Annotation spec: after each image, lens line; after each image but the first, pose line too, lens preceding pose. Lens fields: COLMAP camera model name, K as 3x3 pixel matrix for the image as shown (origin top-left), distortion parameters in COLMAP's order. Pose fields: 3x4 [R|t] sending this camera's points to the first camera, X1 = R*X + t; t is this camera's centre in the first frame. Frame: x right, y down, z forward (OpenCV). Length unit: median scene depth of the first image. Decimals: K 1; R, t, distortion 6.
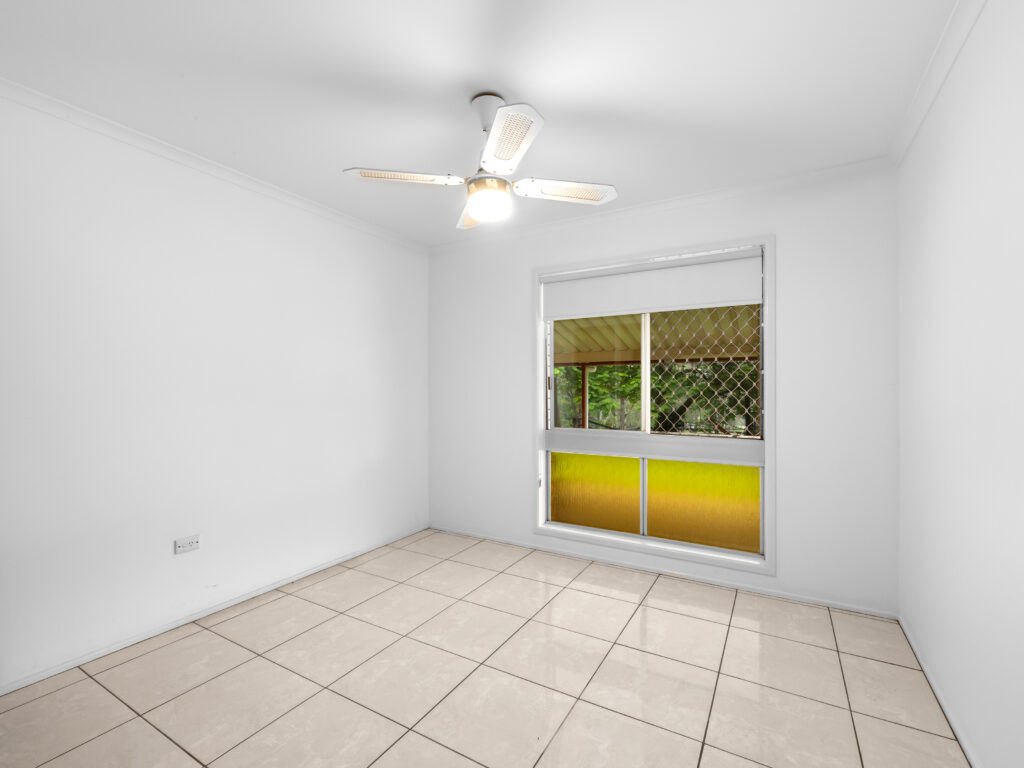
lens RADIAL K [[462.5, 0, 512.8], [0, 462.5, 388.7], [0, 0, 1]] dist [-0.001366, -0.000106]
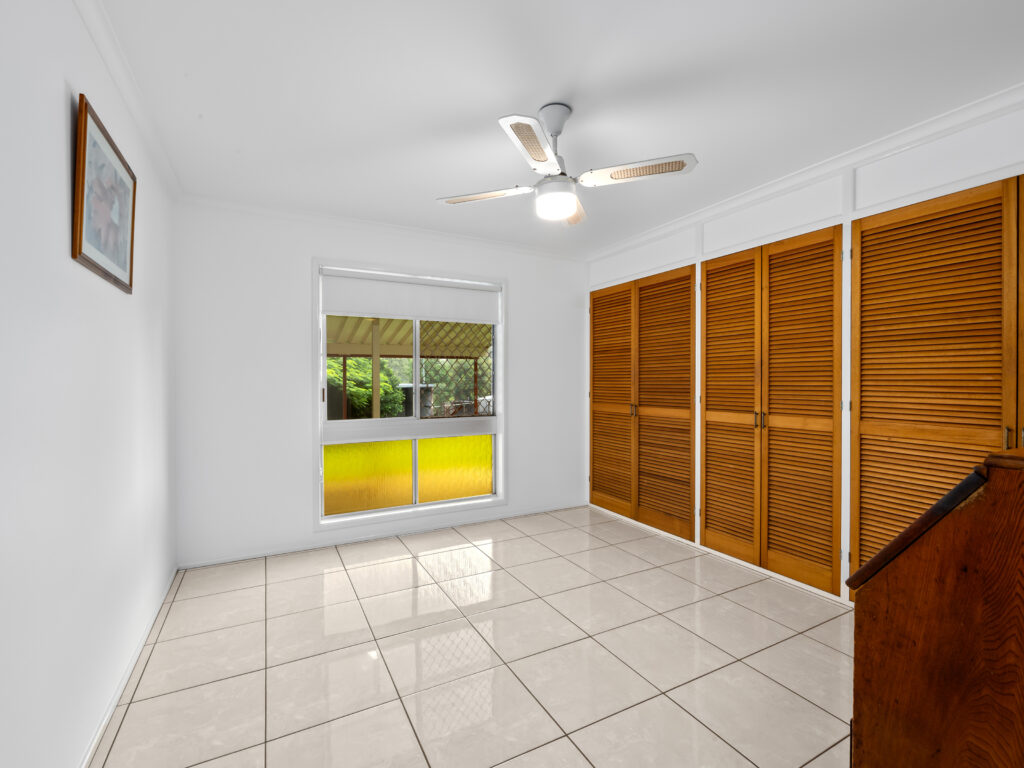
lens RADIAL K [[462.5, 0, 512.3], [0, 462.5, 381.4], [0, 0, 1]] dist [-0.001366, -0.000106]
pose [[0.849889, -0.002612, -0.526955, 0.431715], [0.003199, 0.999995, 0.000203, -0.002857], [0.526952, -0.001858, 0.849893, 0.071869]]
